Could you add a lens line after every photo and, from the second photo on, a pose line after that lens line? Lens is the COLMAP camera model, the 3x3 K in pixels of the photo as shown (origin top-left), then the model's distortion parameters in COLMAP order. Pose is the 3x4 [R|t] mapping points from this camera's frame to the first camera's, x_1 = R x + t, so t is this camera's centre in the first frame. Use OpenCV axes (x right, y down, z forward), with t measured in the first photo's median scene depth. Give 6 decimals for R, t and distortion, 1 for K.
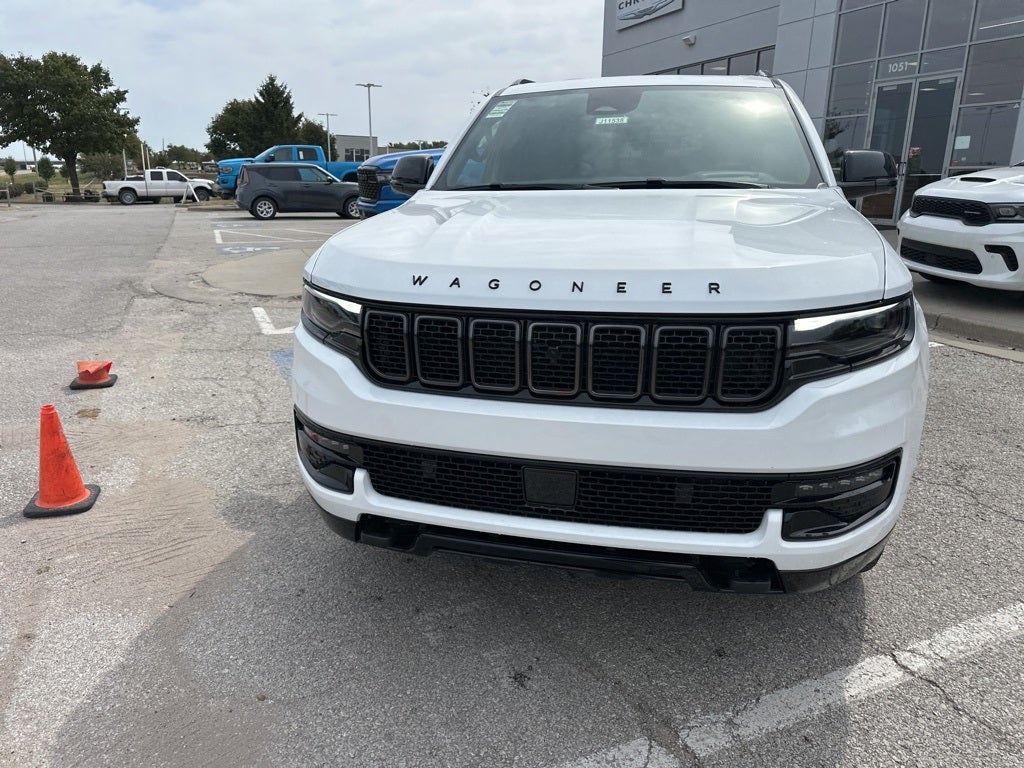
lens RADIAL K [[721.4, 0, 503.9], [0, 721.4, 377.9], [0, 0, 1]] dist [0.033025, -0.037449]
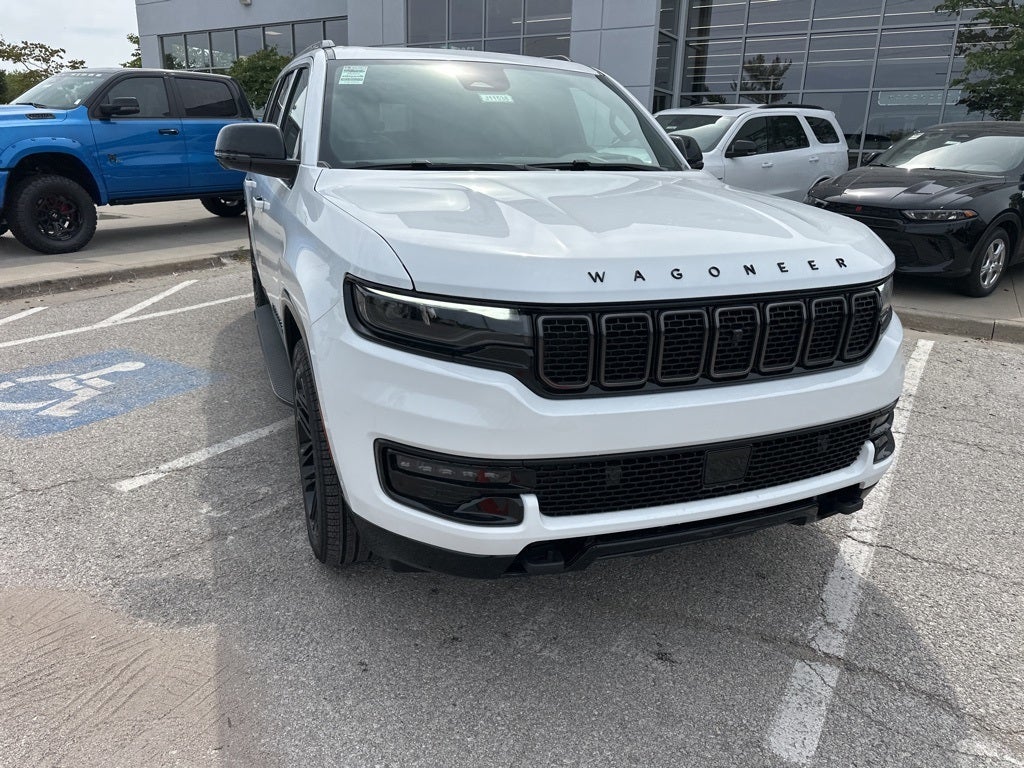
lens RADIAL K [[721.4, 0, 503.5], [0, 721.4, 385.8], [0, 0, 1]] dist [0.033025, -0.037449]
pose [[0.822662, -0.161615, 0.545077, -0.671543], [0.134463, 0.986854, 0.089662, -0.088032], [-0.552402, -0.000469, 0.833578, 0.273953]]
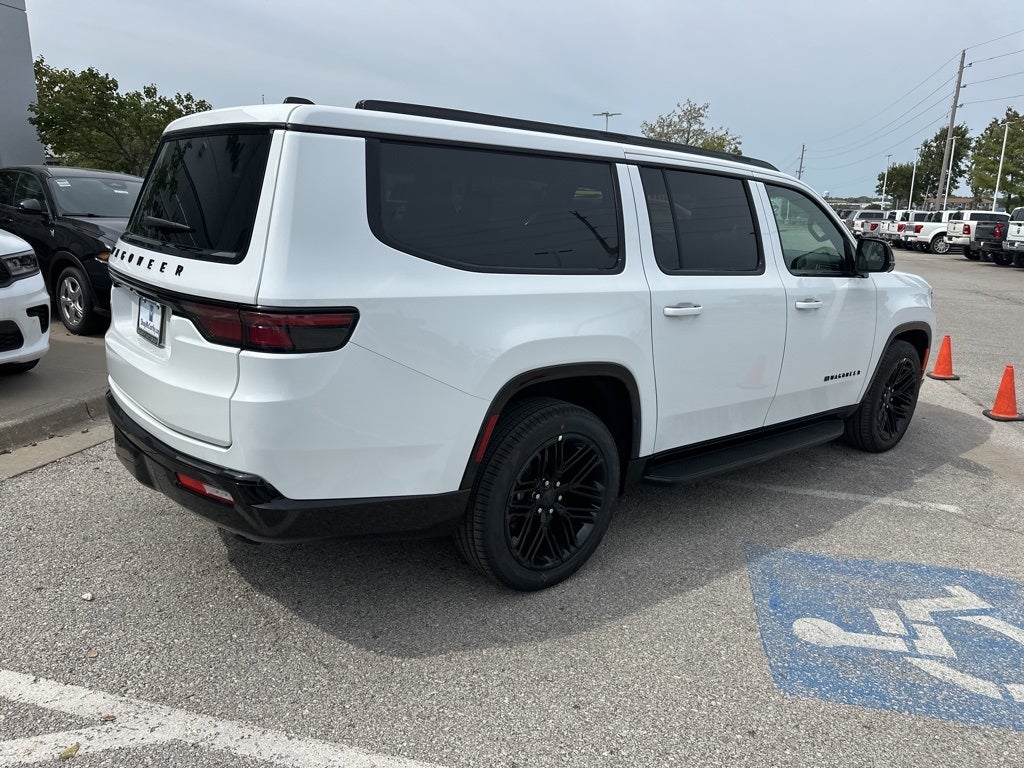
lens RADIAL K [[721.4, 0, 512.9], [0, 721.4, 381.1], [0, 0, 1]] dist [0.033025, -0.037449]
pose [[-0.808041, -0.171233, 0.563692, -0.615694], [0.120529, 0.888538, 0.442688, -1.217942], [-0.576665, 0.425652, -0.697337, 3.946831]]
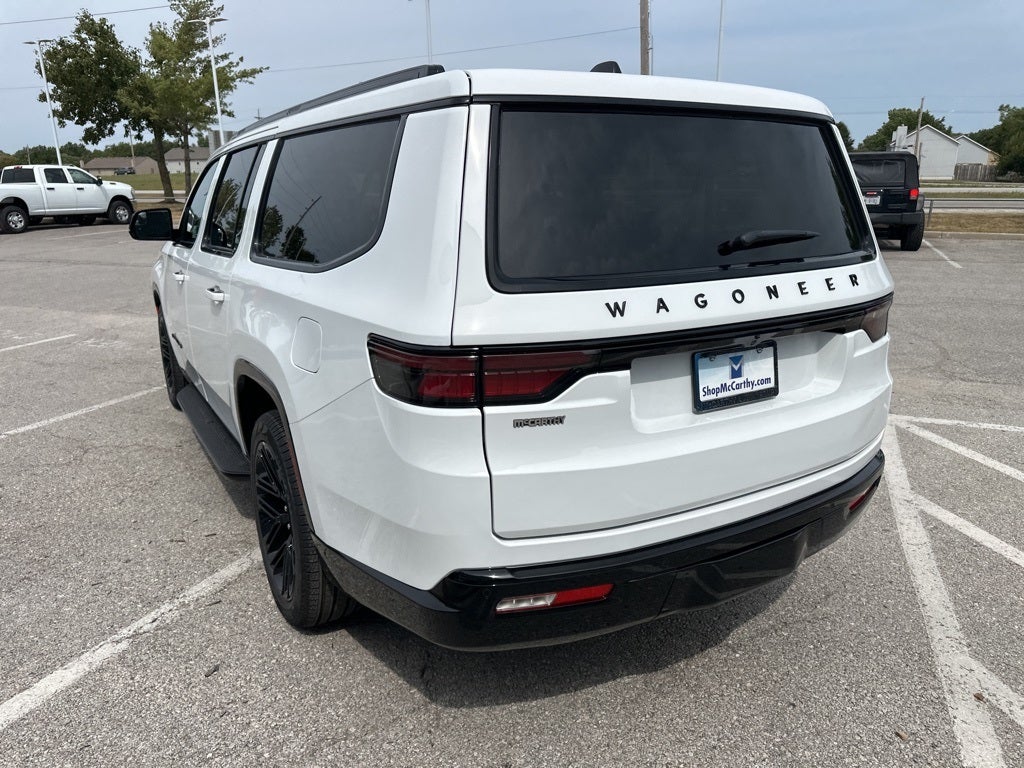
lens RADIAL K [[721.4, 0, 507.1], [0, 721.4, 377.8], [0, 0, 1]] dist [0.033025, -0.037449]
pose [[-0.714416, 0.187851, -0.674034, 1.550288], [-0.181885, 0.880321, 0.438125, -1.167835], [0.675668, 0.435600, -0.594748, 3.715599]]
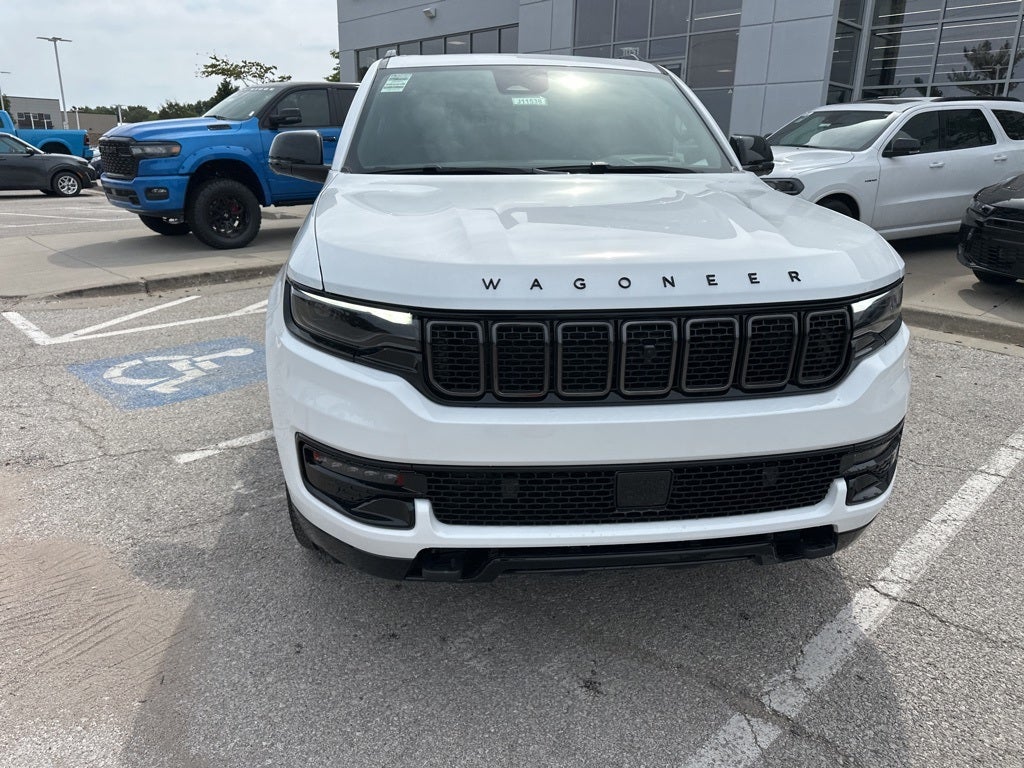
lens RADIAL K [[721.4, 0, 505.5], [0, 721.4, 383.7], [0, 0, 1]] dist [0.033025, -0.037449]
pose [[0.936007, -0.102686, 0.336671, -0.377721], [0.088334, 0.994417, 0.057717, -0.056063], [-0.340718, -0.024284, 0.939852, 0.135504]]
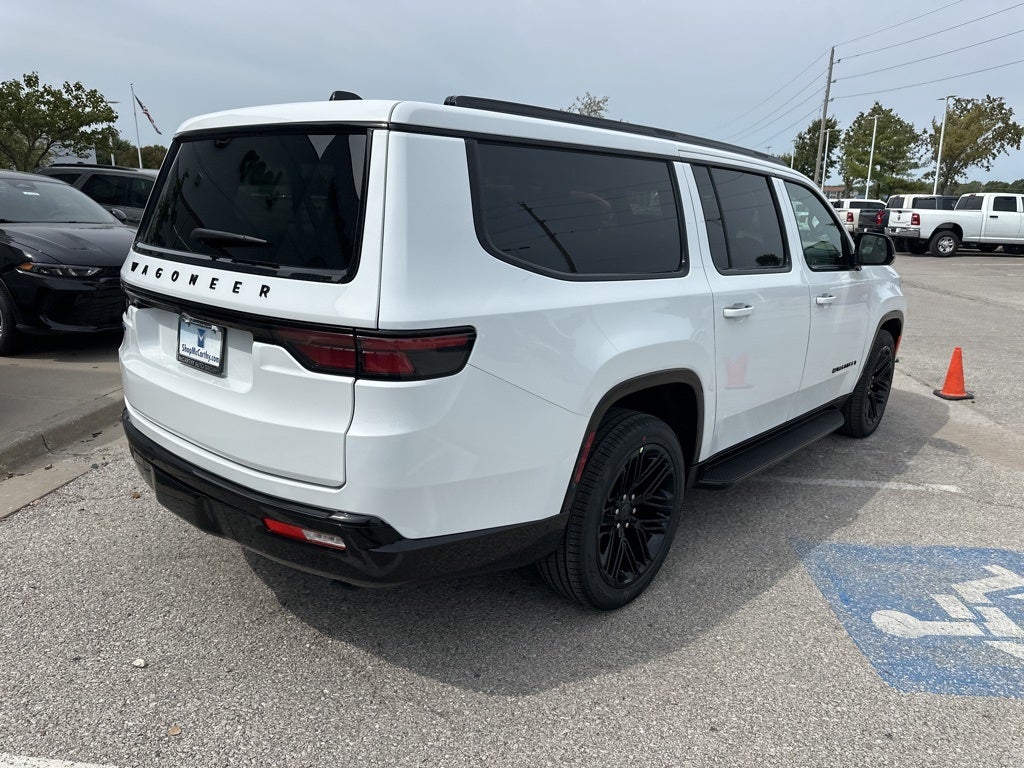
lens RADIAL K [[721.4, 0, 513.0], [0, 721.4, 391.8], [0, 0, 1]] dist [0.033025, -0.037449]
pose [[-0.885767, -0.141302, 0.442098, -0.283877], [0.099410, 0.872666, 0.478092, -1.253661], [-0.453359, 0.467427, -0.758932, 4.049983]]
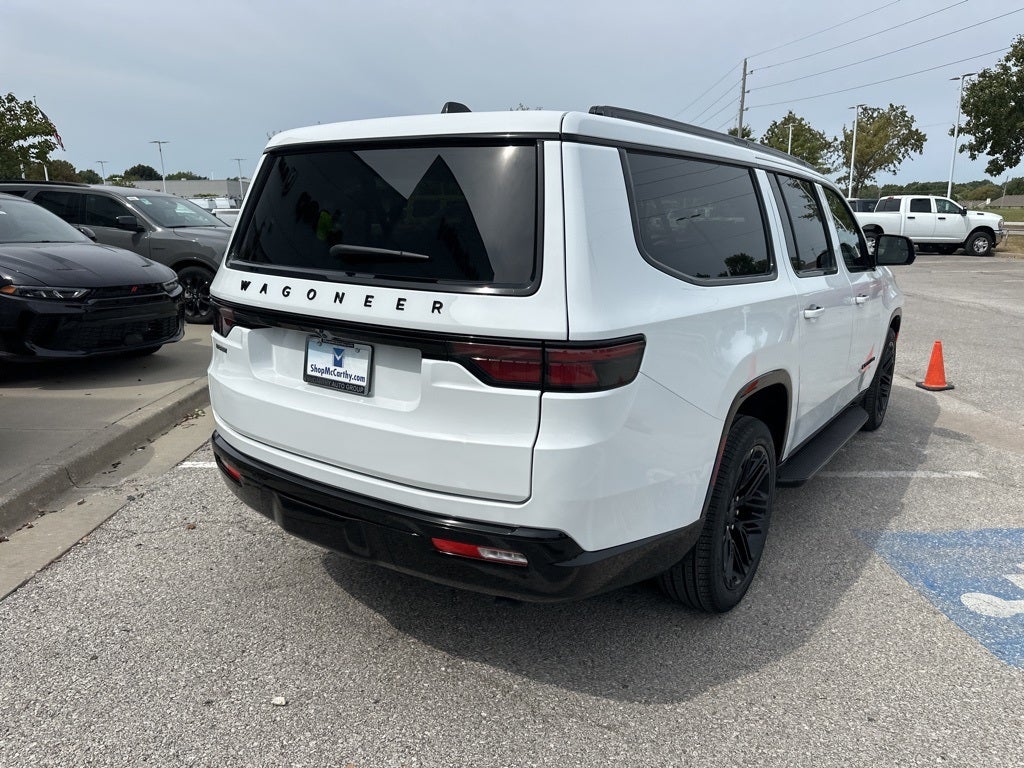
lens RADIAL K [[721.4, 0, 512.4], [0, 721.4, 389.5], [0, 0, 1]] dist [0.033025, -0.037449]
pose [[-0.929167, -0.096920, 0.356728, 0.030669], [0.090563, 0.875925, 0.473870, -1.286585], [-0.358395, 0.472611, -0.805104, 4.184384]]
